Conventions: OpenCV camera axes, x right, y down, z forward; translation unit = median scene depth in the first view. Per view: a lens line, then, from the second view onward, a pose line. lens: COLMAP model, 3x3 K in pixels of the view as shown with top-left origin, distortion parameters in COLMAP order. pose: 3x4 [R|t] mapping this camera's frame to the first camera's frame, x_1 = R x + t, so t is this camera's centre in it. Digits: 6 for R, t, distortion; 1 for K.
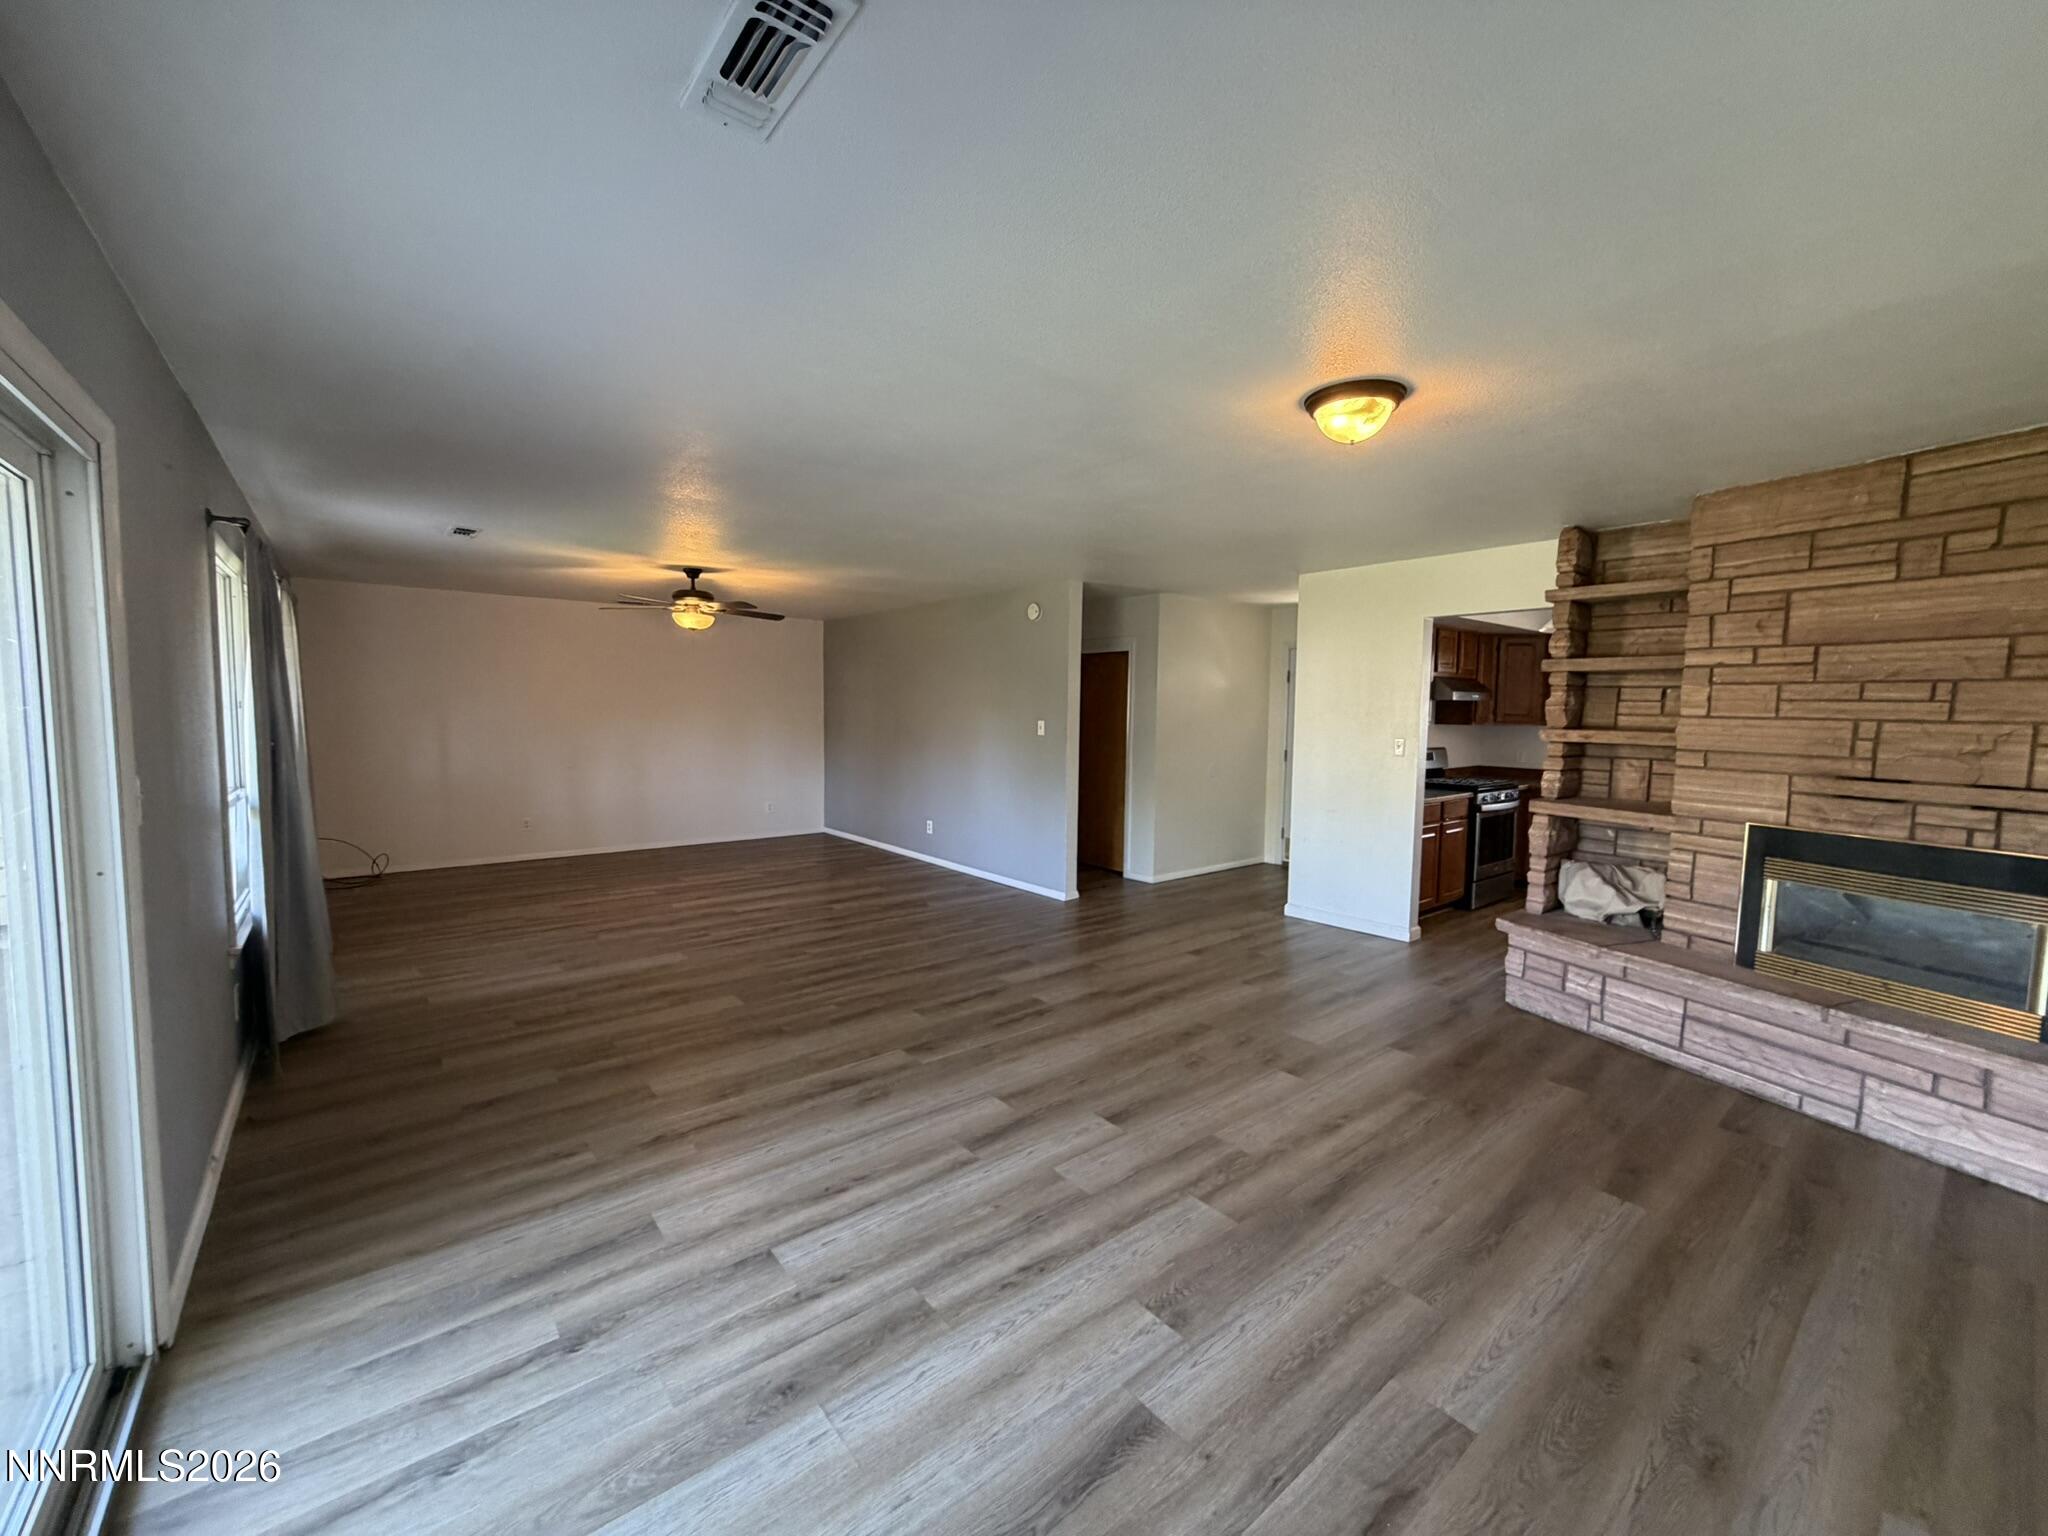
lens RADIAL K [[819.5, 0, 1024.0], [0, 819.5, 768.0], [0, 0, 1]] dist [-0.001608, 0.000426]
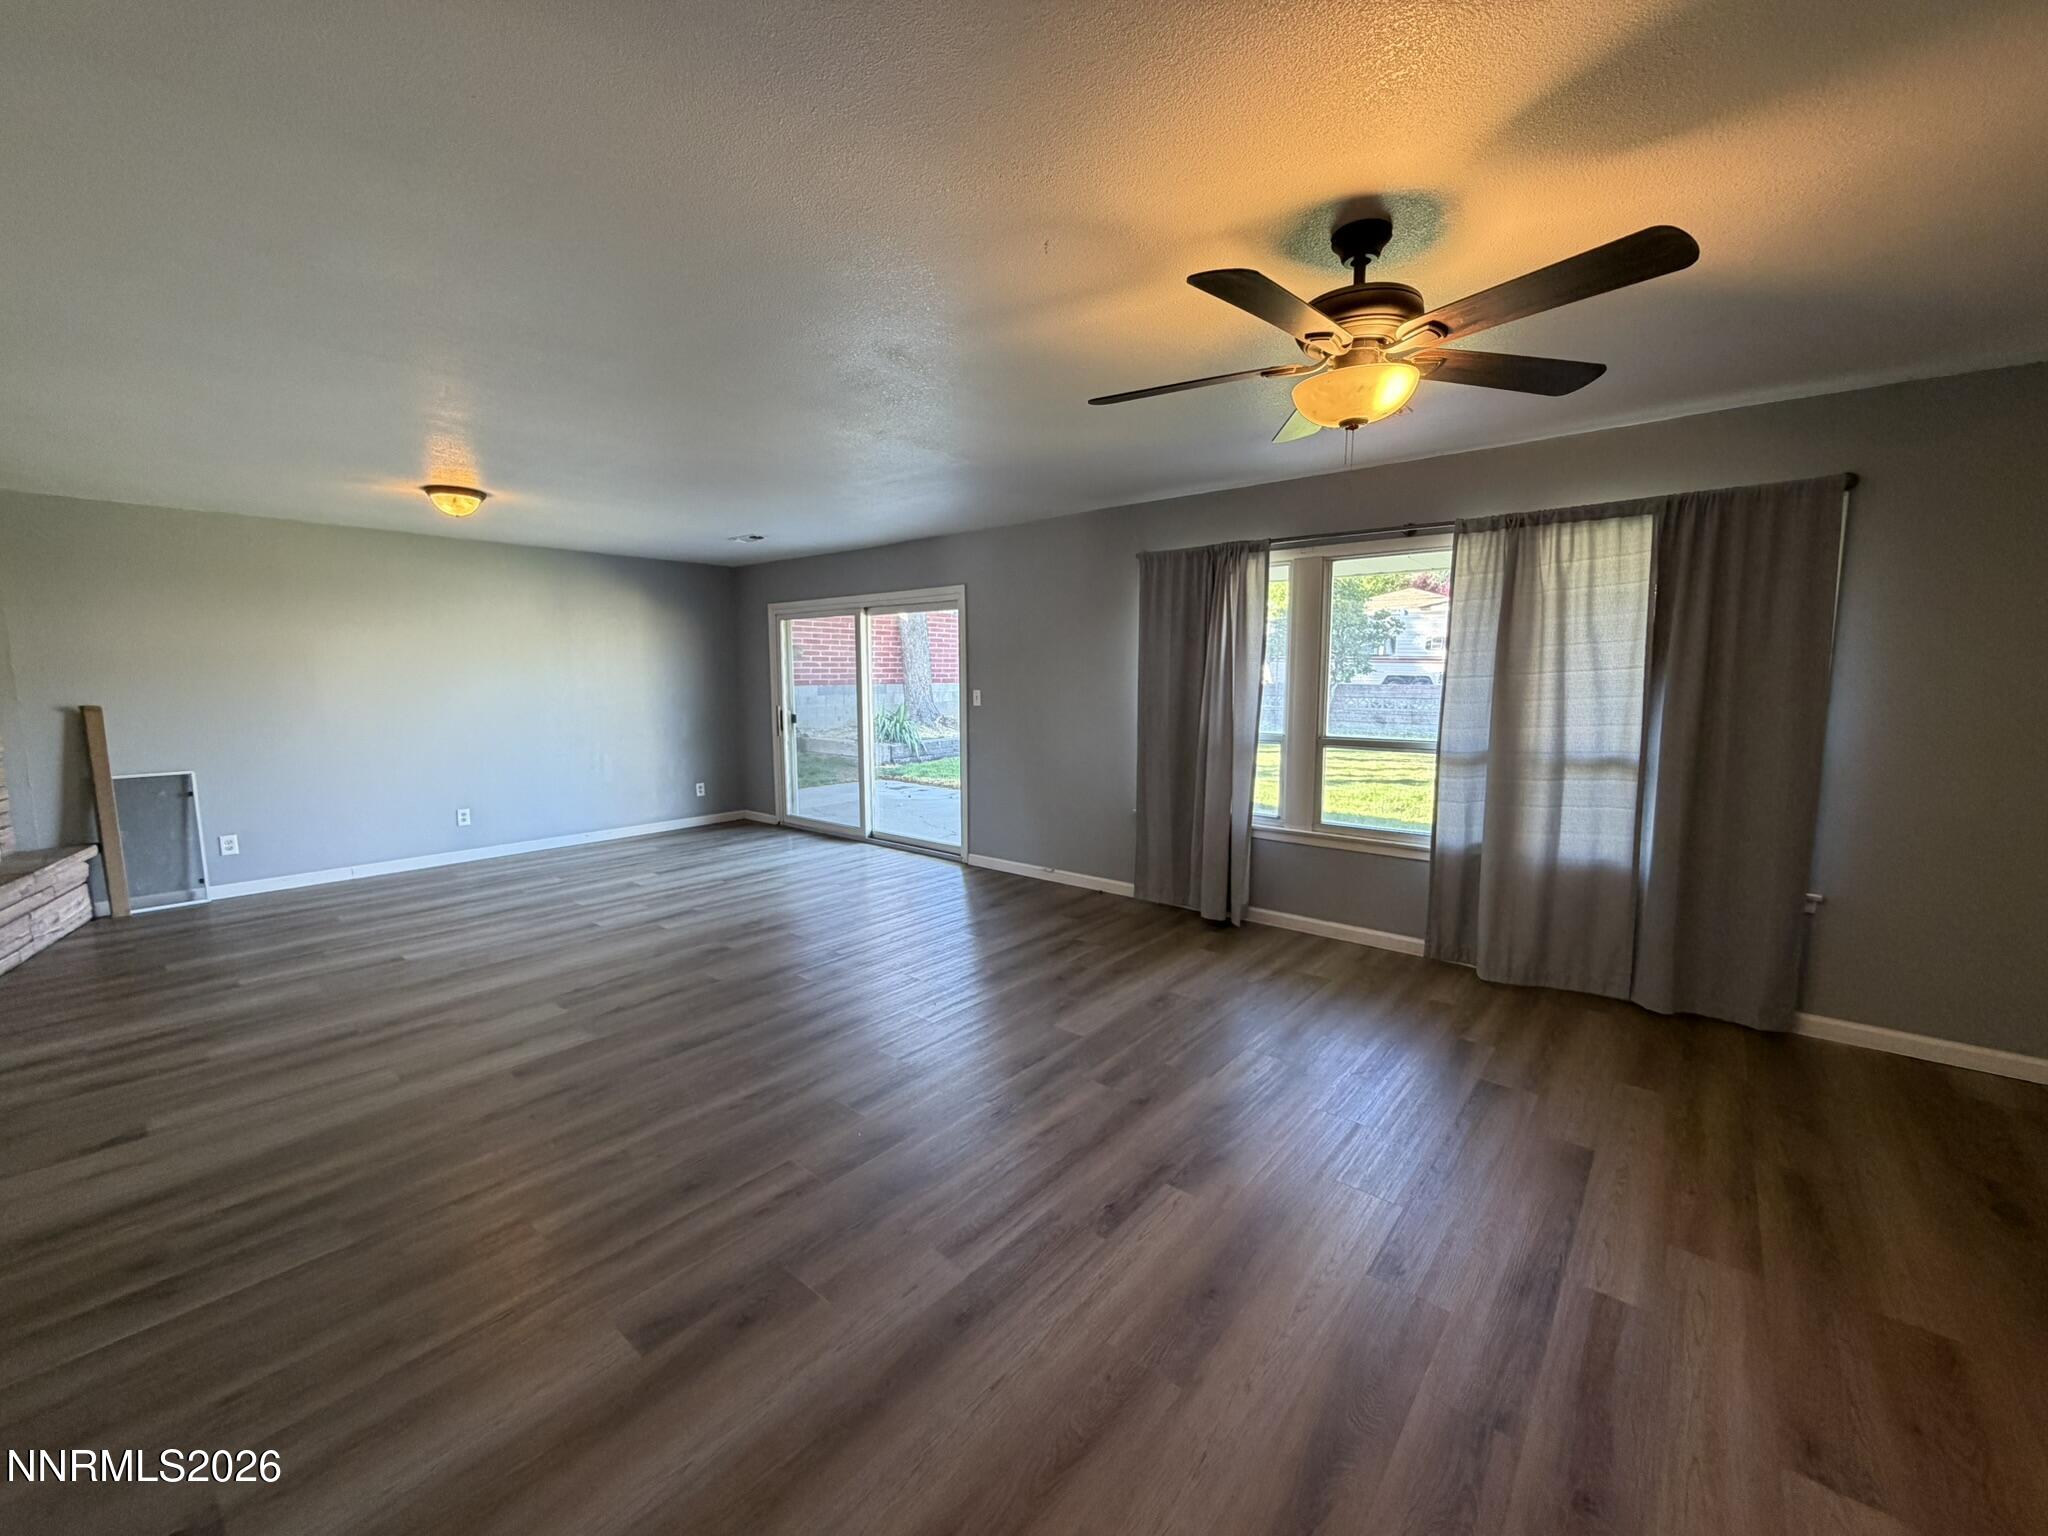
lens RADIAL K [[819.5, 0, 1024.0], [0, 819.5, 768.0], [0, 0, 1]] dist [-0.001608, 0.000426]
pose [[-0.982207, 0.013301, -0.187330, -0.334233], [-0.022412, 0.982058, 0.187241, -0.144629], [0.186460, 0.188108, -0.964286, 2.111586]]
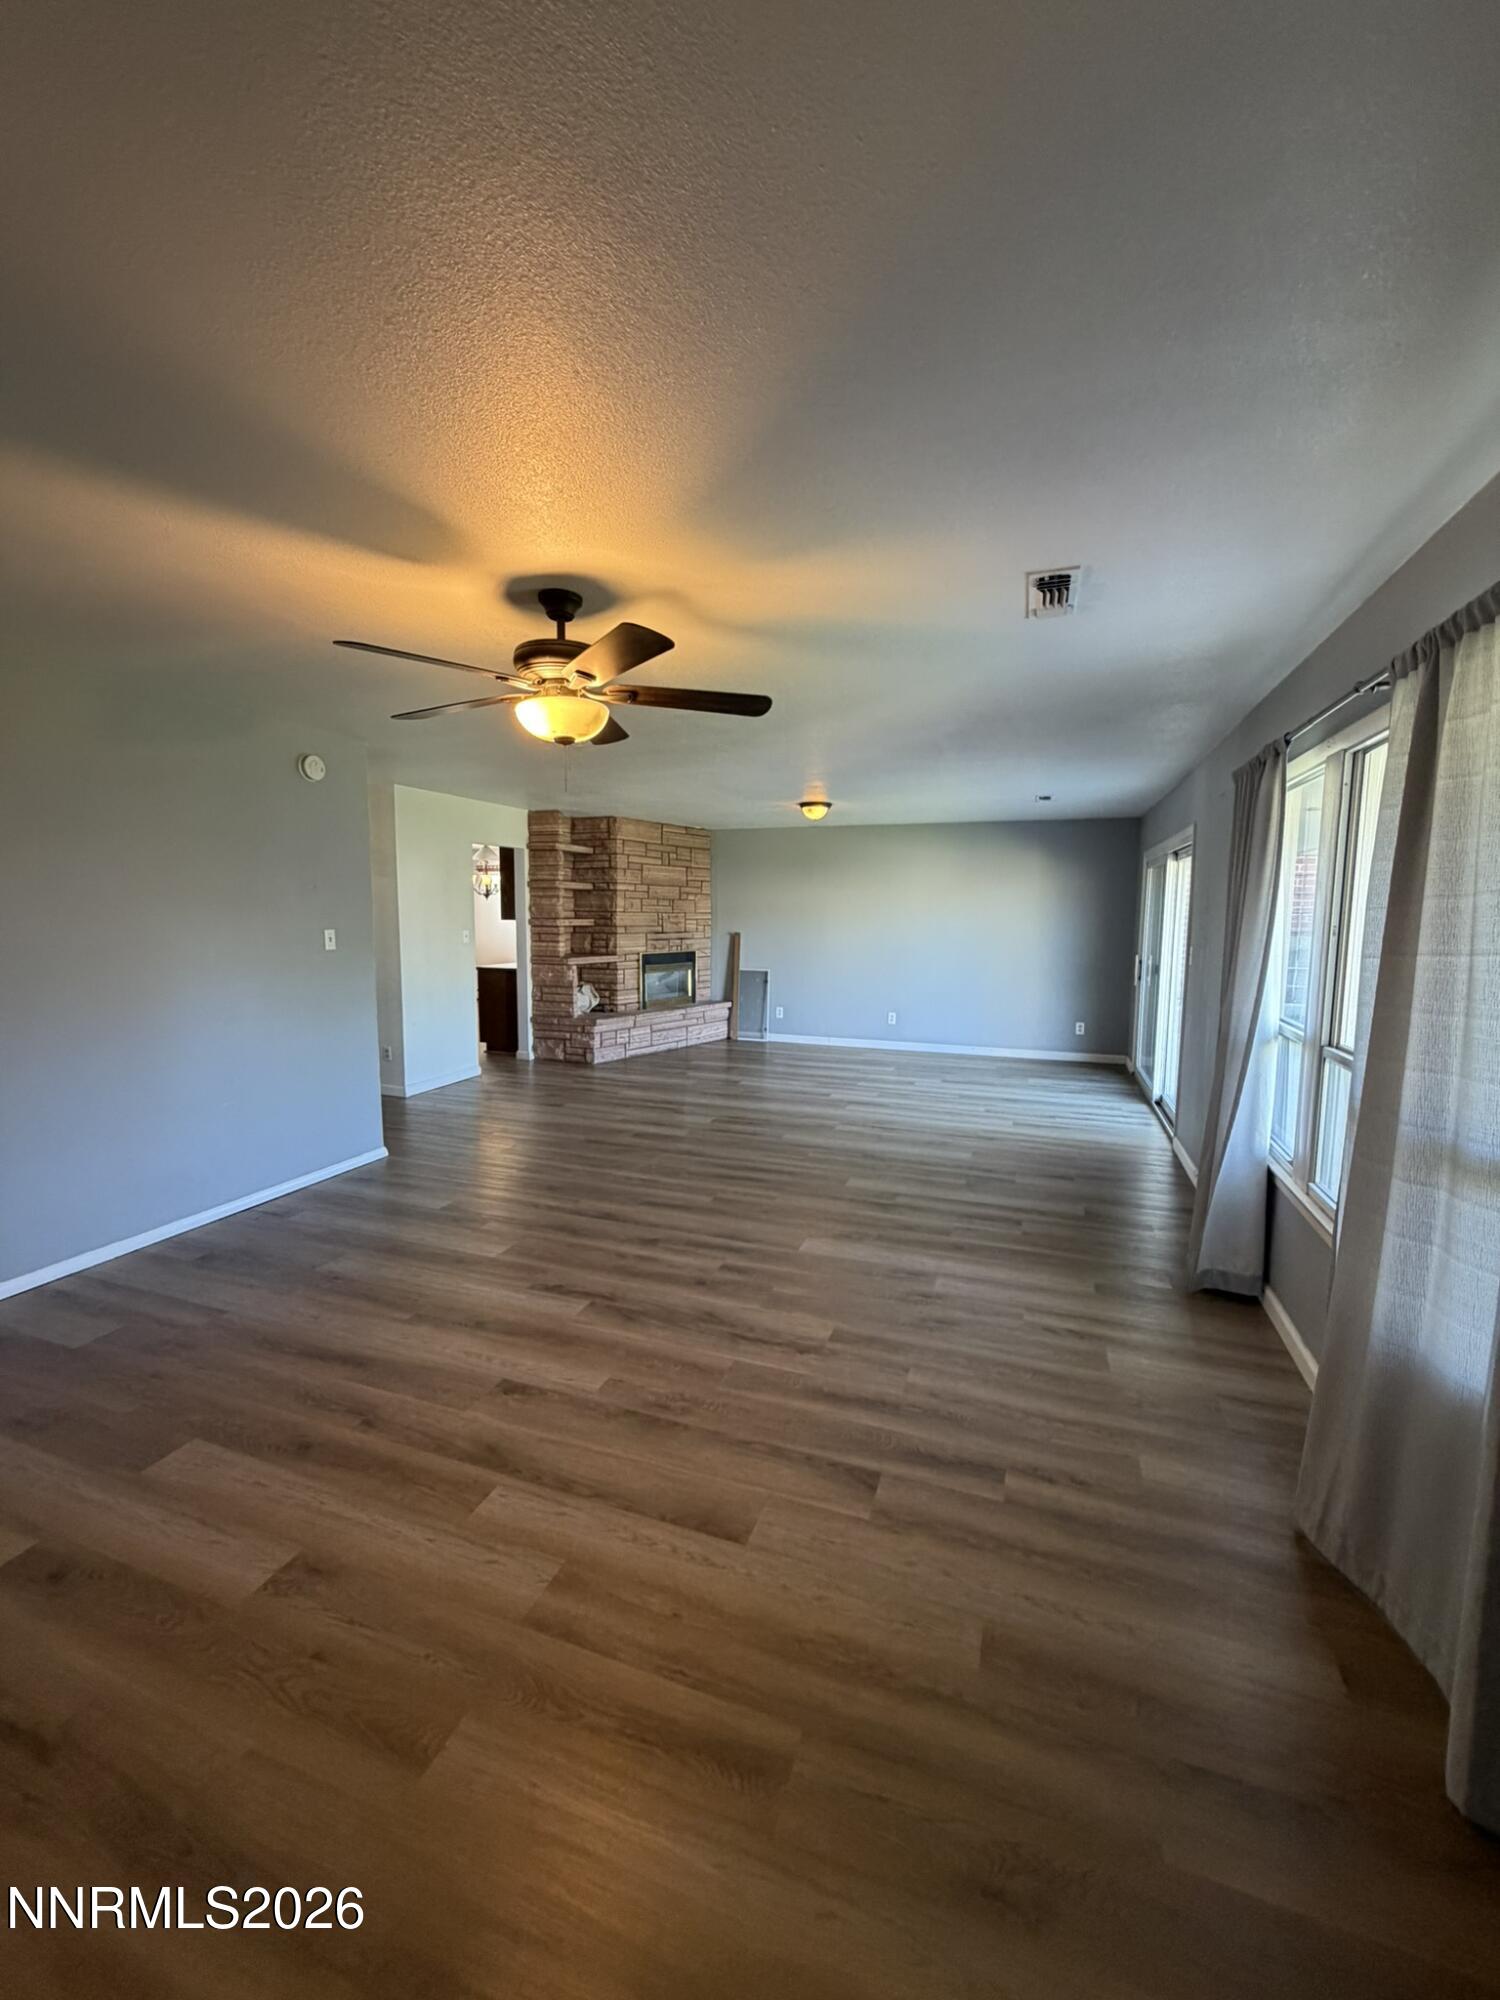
lens RADIAL K [[794.7, 0, 746.2], [0, 794.7, 1001.8], [0, 0, 1]] dist [-0.000535, 0.000104]
pose [[-0.511089, -0.113688, 0.851976, -1.311624], [0.050216, 0.985572, 0.161639, -0.155521], [-0.858059, 0.125395, -0.498006, 1.825625]]
